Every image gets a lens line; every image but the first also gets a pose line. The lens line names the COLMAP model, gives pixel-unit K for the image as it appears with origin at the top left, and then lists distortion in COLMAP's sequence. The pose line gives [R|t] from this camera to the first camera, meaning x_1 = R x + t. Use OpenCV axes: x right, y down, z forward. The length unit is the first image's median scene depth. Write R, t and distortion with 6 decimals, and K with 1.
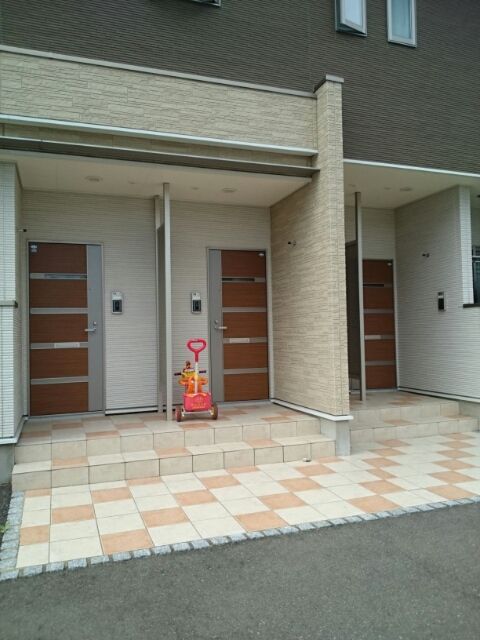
lens RADIAL K [[501.6, 0, 232.6], [0, 501.6, 319.2], [0, 0, 1]] dist [0.118323, -0.286475]
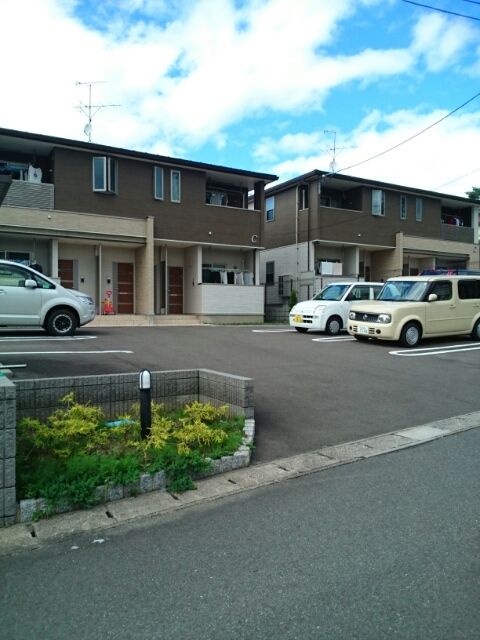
lens RADIAL K [[501.6, 0, 232.6], [0, 501.6, 319.2], [0, 0, 1]] dist [0.118323, -0.286475]
pose [[0.981890, 0.020619, 0.188327, 0.097311], [-0.026988, 0.999145, 0.031318, 0.090913], [-0.187520, -0.035834, 0.981607, -2.243577]]
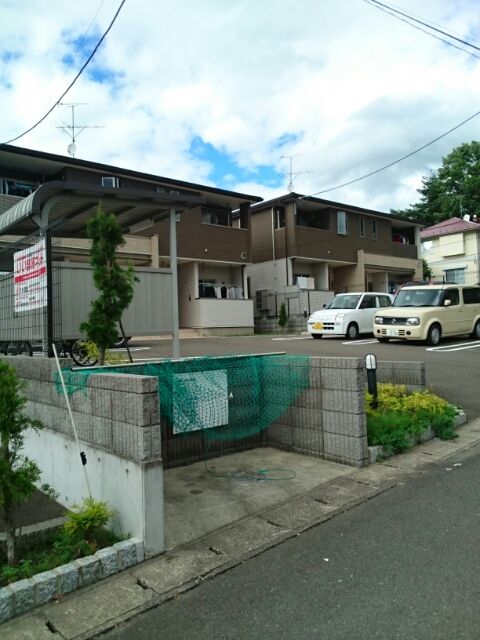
lens RADIAL K [[501.6, 0, 232.6], [0, 501.6, 319.2], [0, 0, 1]] dist [0.118323, -0.286475]
pose [[0.936410, 0.001595, 0.350905, -0.489330], [0.001277, 0.999968, -0.007954, 0.138588], [-0.350907, 0.007896, 0.936377, -2.275906]]
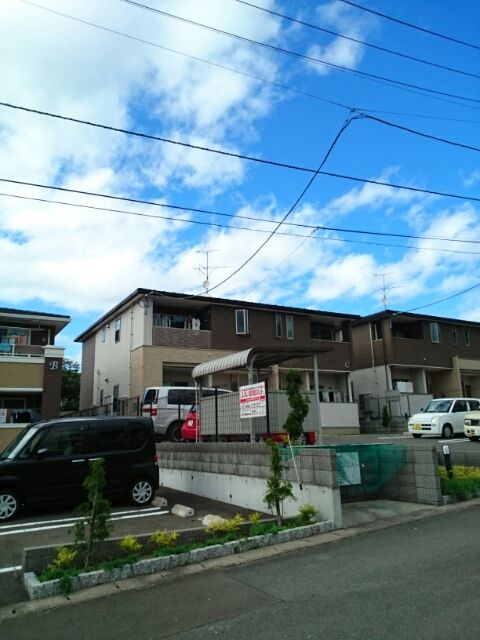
lens RADIAL K [[501.6, 0, 232.6], [0, 501.6, 319.2], [0, 0, 1]] dist [0.118323, -0.286475]
pose [[0.984934, 0.035893, 0.169164, -0.846259], [-0.001232, 0.979654, -0.200691, 0.132372], [-0.172925, 0.197459, 0.964939, -2.965767]]
